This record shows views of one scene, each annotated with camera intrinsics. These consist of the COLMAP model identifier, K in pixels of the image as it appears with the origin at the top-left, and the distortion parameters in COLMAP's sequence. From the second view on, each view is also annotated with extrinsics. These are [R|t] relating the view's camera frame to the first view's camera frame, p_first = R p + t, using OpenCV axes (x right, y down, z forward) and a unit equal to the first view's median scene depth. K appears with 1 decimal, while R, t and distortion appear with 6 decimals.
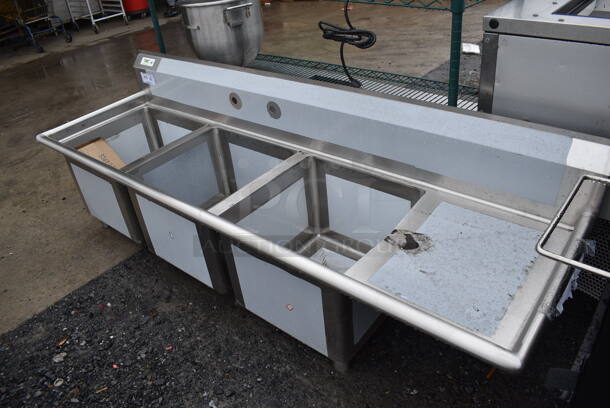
lens RADIAL K [[472.1, 0, 305.0], [0, 472.1, 204.0], [0, 0, 1]] dist [-0.096831, 0.007084]
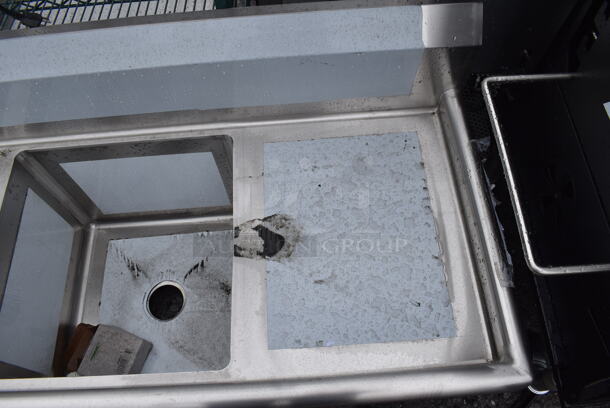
lens RADIAL K [[472.1, 0, 305.0], [0, 472.1, 204.0], [0, 0, 1]] dist [-0.096831, 0.007084]
pose [[0.733949, -0.564597, 0.377557, 0.024109], [0.344233, 0.788410, 0.509816, -0.222158], [-0.585511, -0.244211, 0.773006, 0.345634]]
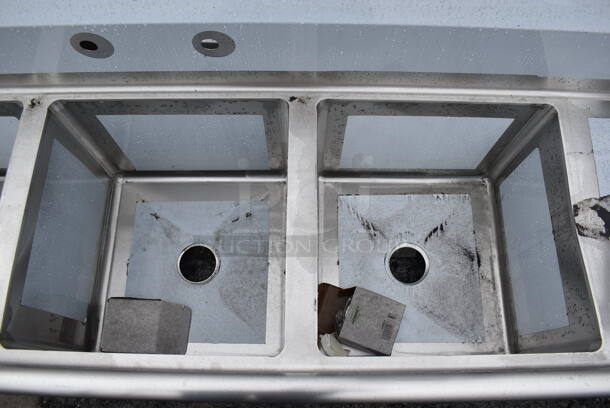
lens RADIAL K [[472.1, 0, 305.0], [0, 472.1, 204.0], [0, 0, 1]] dist [-0.096831, 0.007084]
pose [[0.774892, -0.551469, 0.308909, -0.231210], [0.284250, 0.740523, 0.608957, -0.348027], [-0.564575, -0.384068, 0.730580, 0.597152]]
